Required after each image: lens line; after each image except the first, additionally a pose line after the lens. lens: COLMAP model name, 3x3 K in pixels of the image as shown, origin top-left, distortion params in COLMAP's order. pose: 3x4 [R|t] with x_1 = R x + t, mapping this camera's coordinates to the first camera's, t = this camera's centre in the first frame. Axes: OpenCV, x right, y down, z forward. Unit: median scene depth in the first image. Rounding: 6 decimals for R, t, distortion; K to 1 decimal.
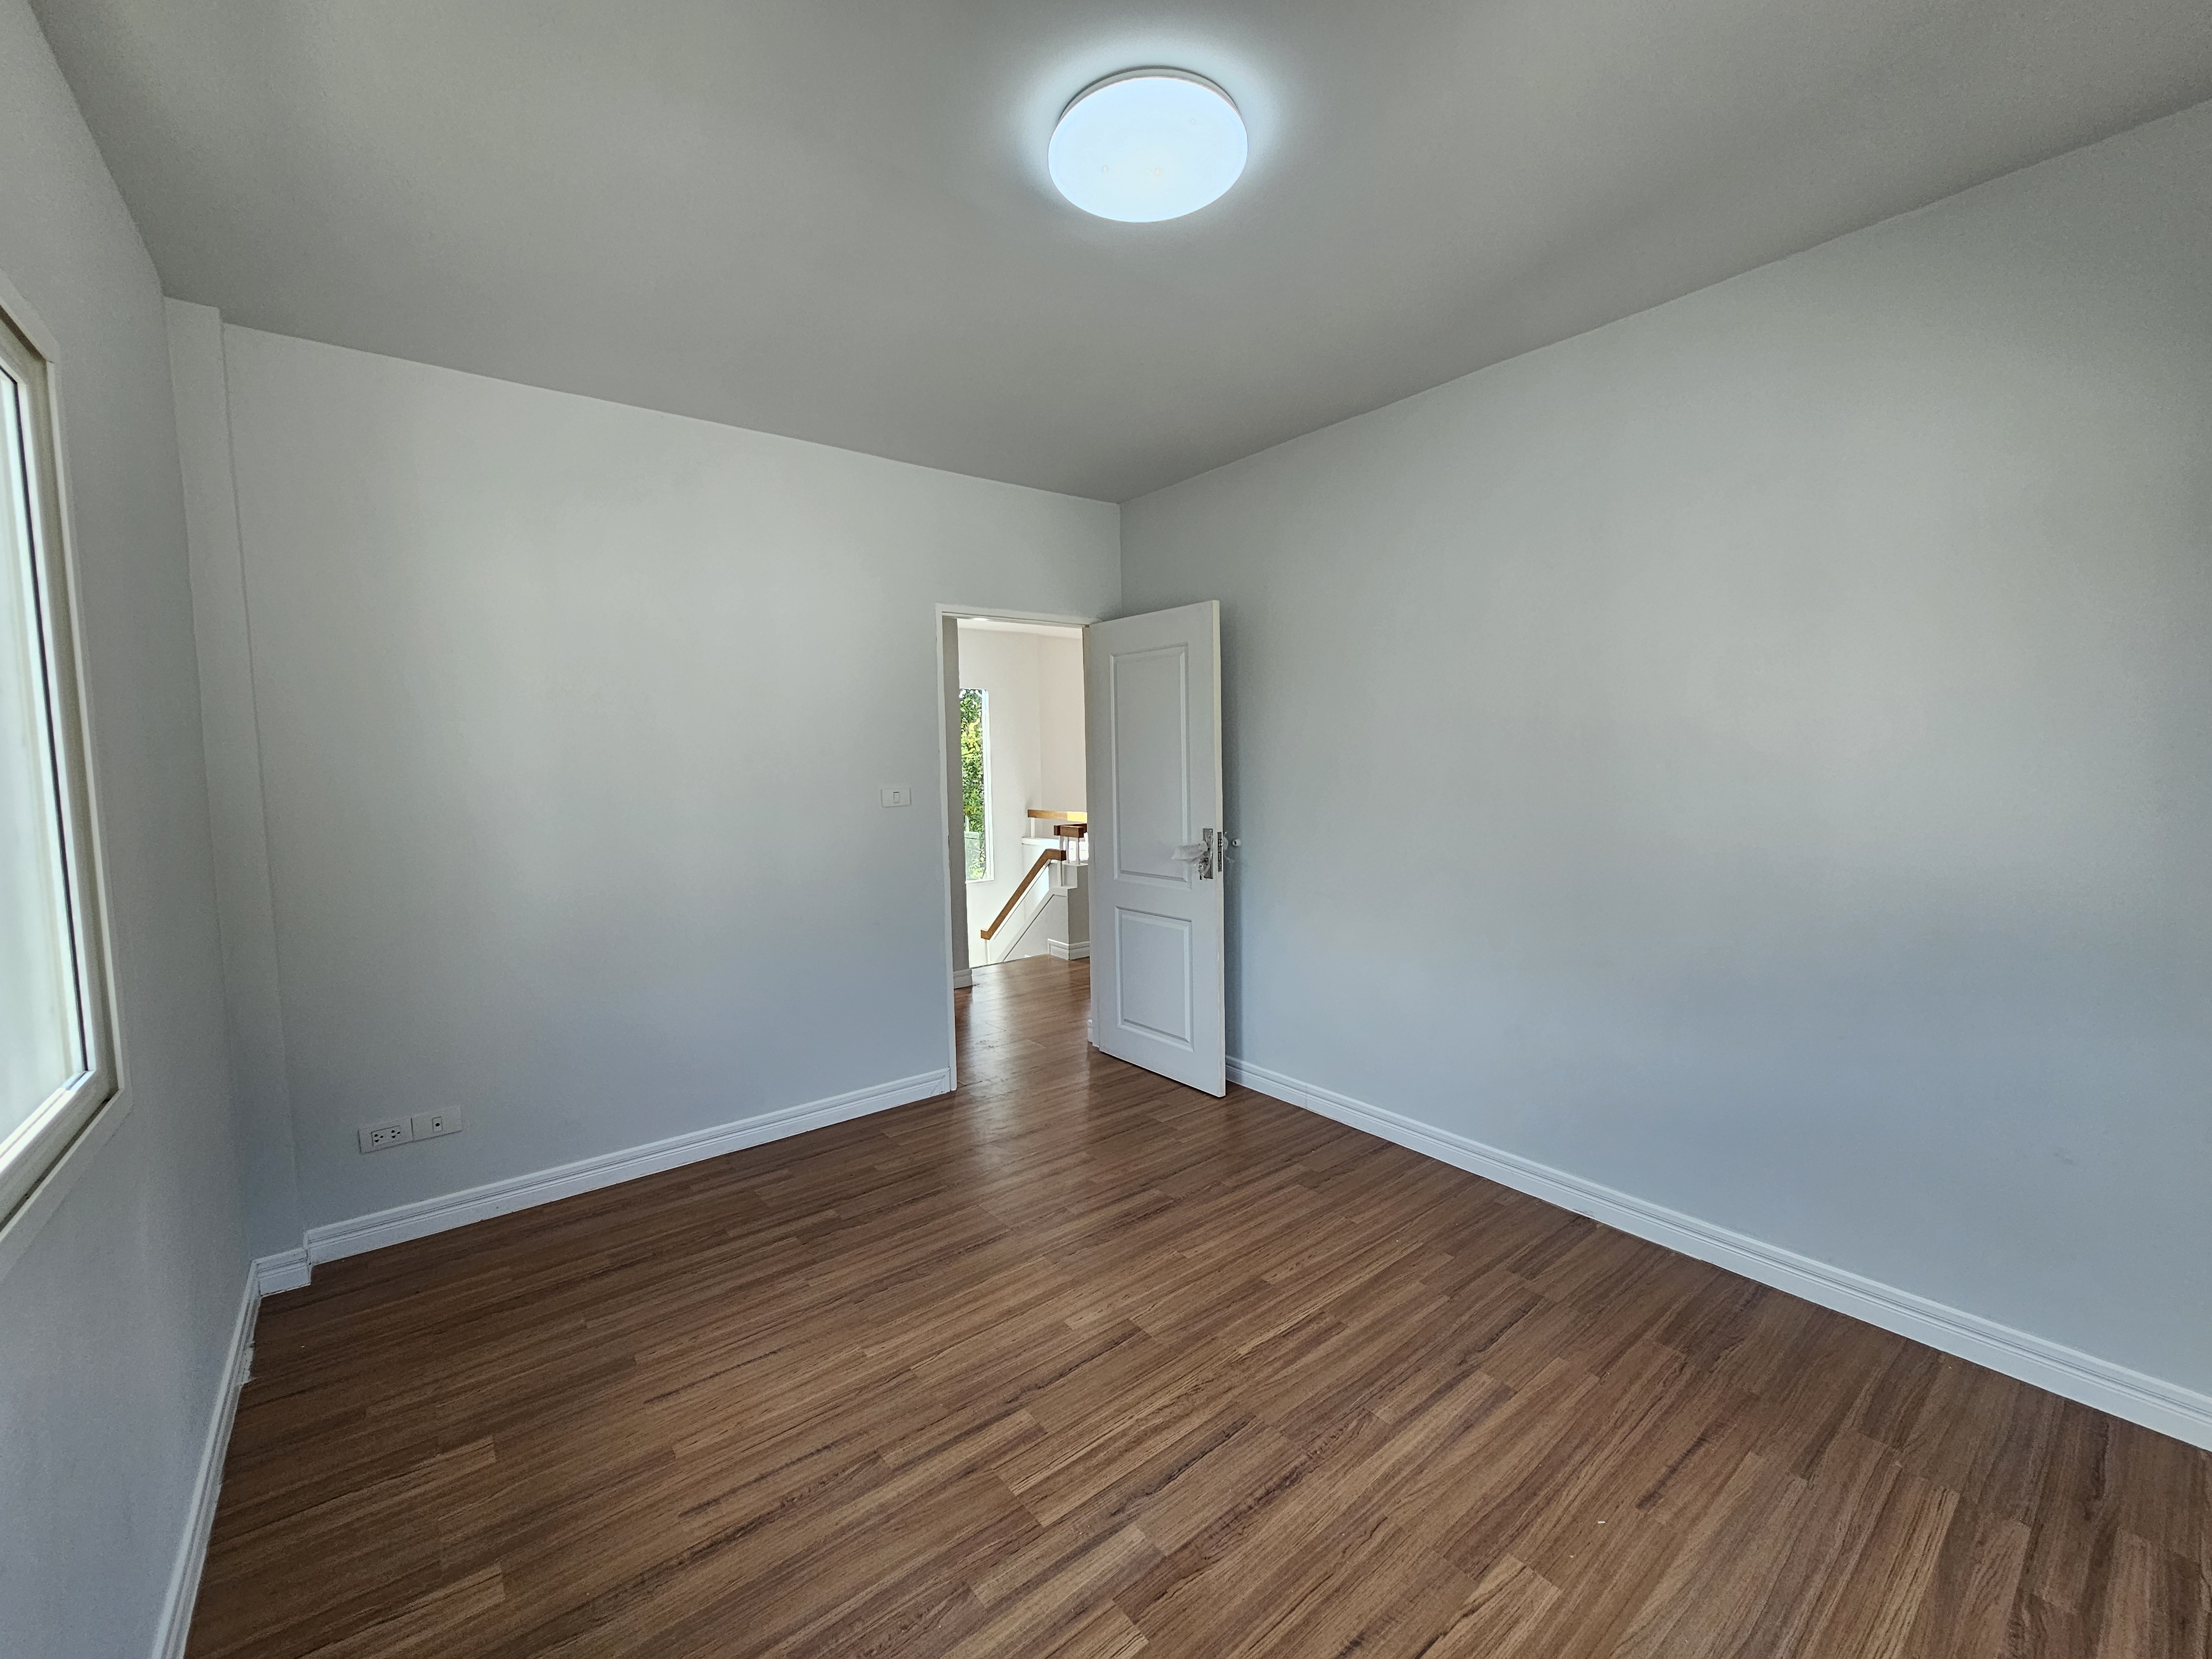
lens RADIAL K [[903.5, 0, 1108.4], [0, 903.5, 824.5], [0, 0, 1]] dist [0.000196, 0.000010]
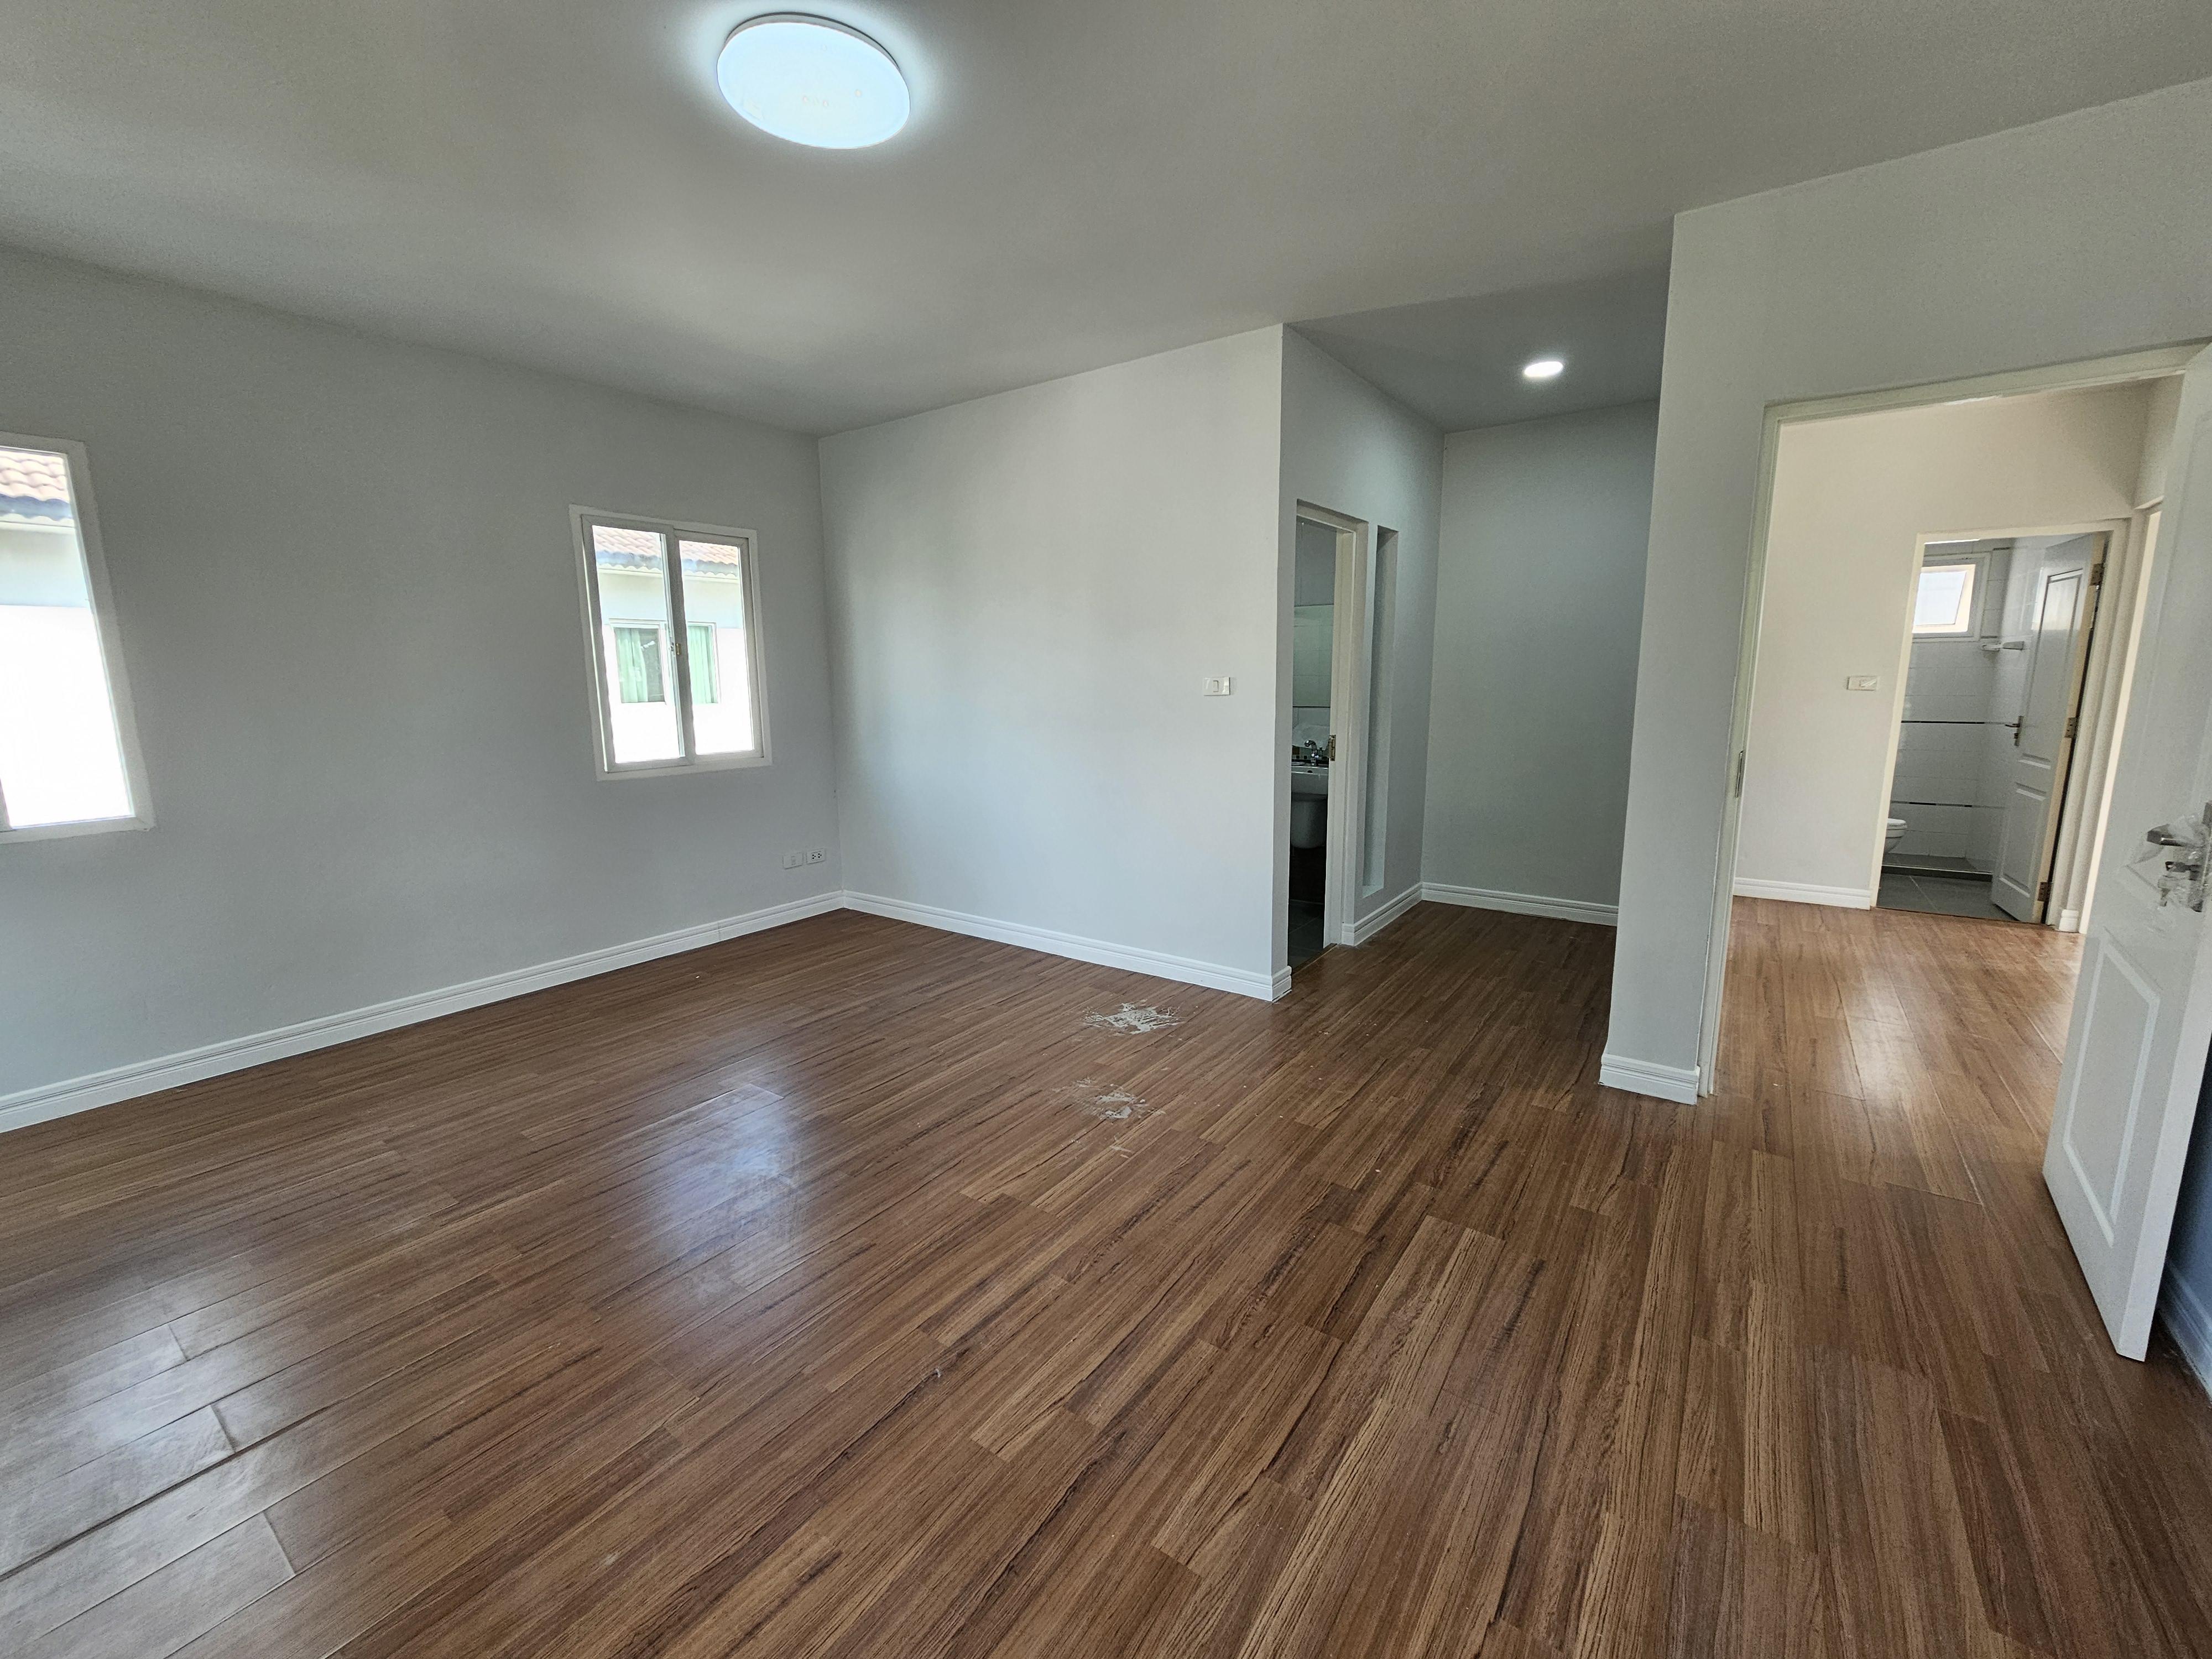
lens RADIAL K [[903.5, 0, 1107.1], [0, 903.5, 823.6], [0, 0, 1]] dist [0.000196, 0.000010]
pose [[-0.961657, 0.065879, -0.266227, 0.629461], [-0.001282, 0.969631, 0.244569, -0.117158], [0.274253, 0.235533, -0.932368, 1.752145]]
